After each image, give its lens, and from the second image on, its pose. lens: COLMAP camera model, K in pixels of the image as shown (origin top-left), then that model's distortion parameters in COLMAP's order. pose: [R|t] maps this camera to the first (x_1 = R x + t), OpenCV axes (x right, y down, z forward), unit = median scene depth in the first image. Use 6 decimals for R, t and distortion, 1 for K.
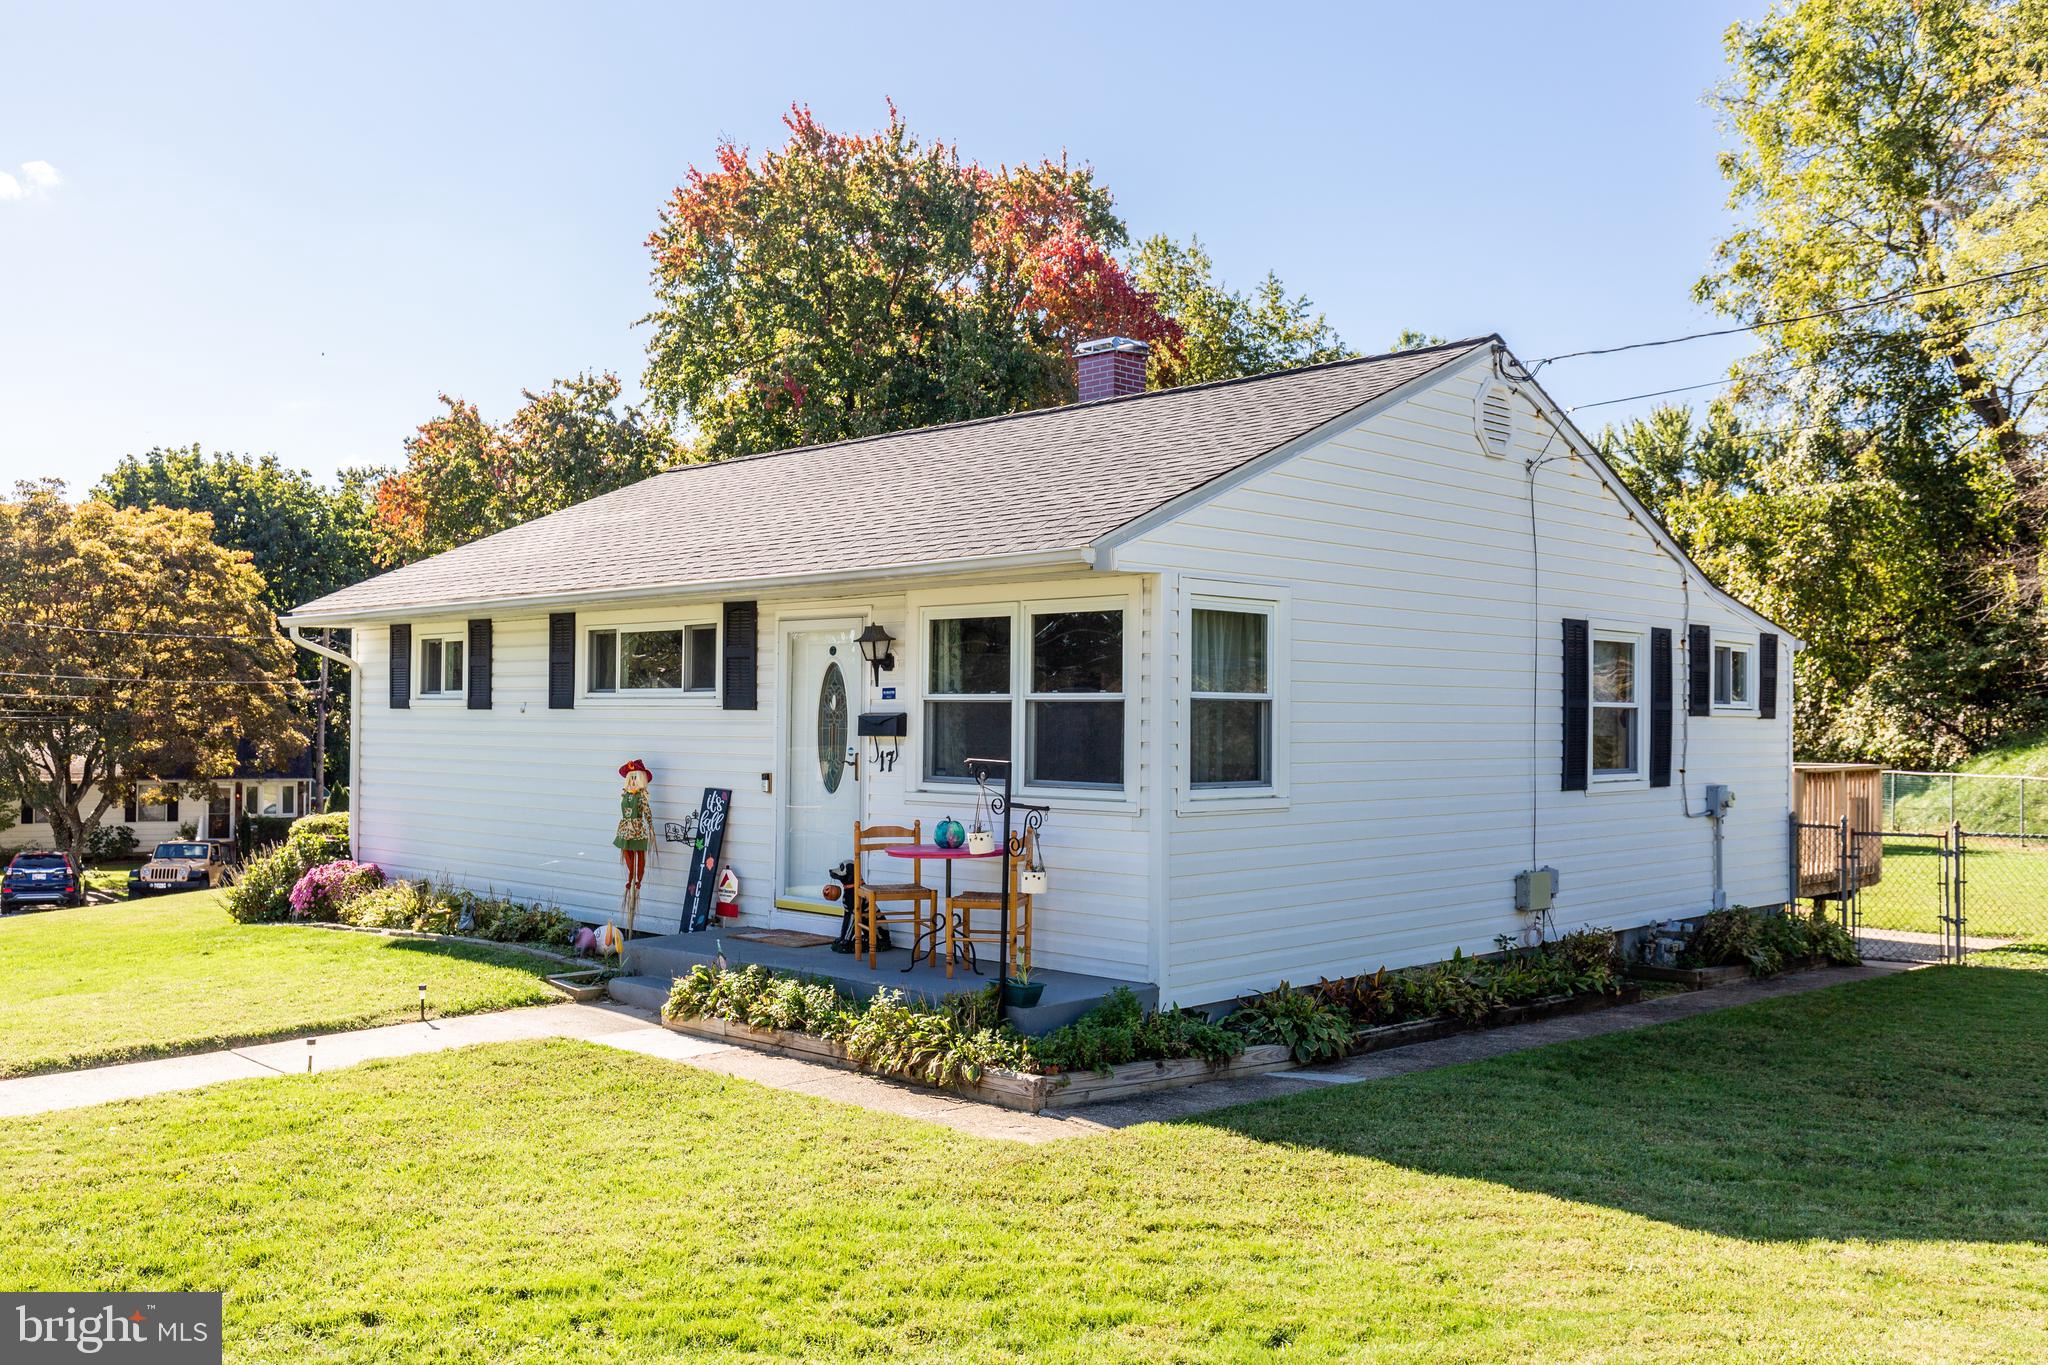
lens RADIAL K [[1769.6, 0, 1023.4], [0, 1769.6, 676.5], [0, 0, 1]] dist [0.009394, -0.001658]
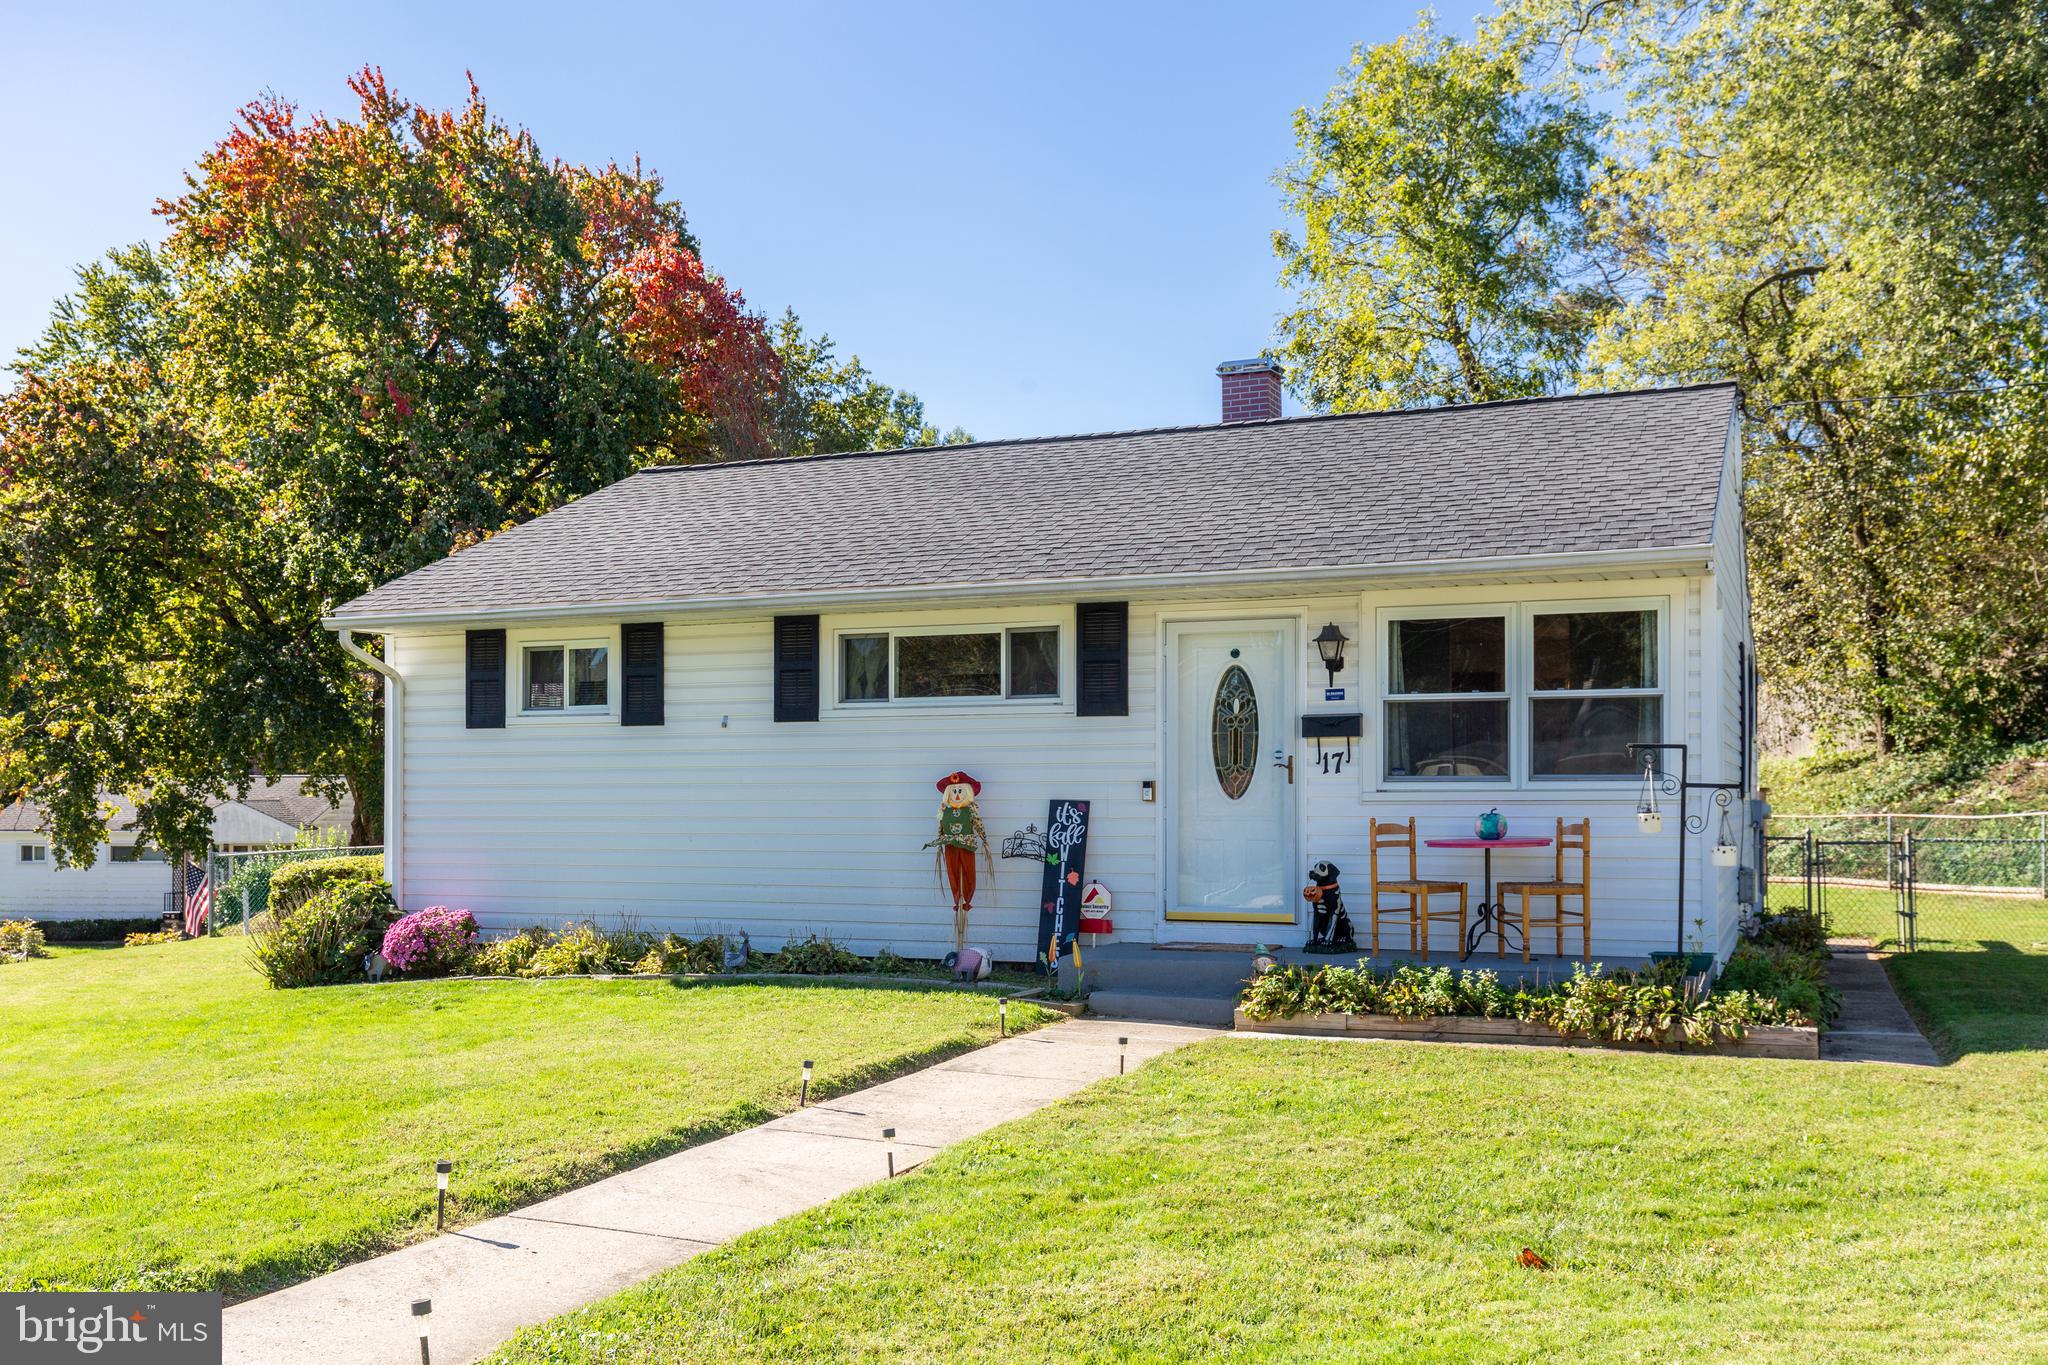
lens RADIAL K [[1905.3, 0, 1054.6], [0, 1905.3, 718.2], [0, 0, 1]] dist [-0.001333, 0.000000]
pose [[0.929339, 0.006027, 0.369179, -0.542540], [0.000276, 0.999855, -0.017017, 0.036087], [-0.369228, 0.015916, 0.929202, 0.054629]]
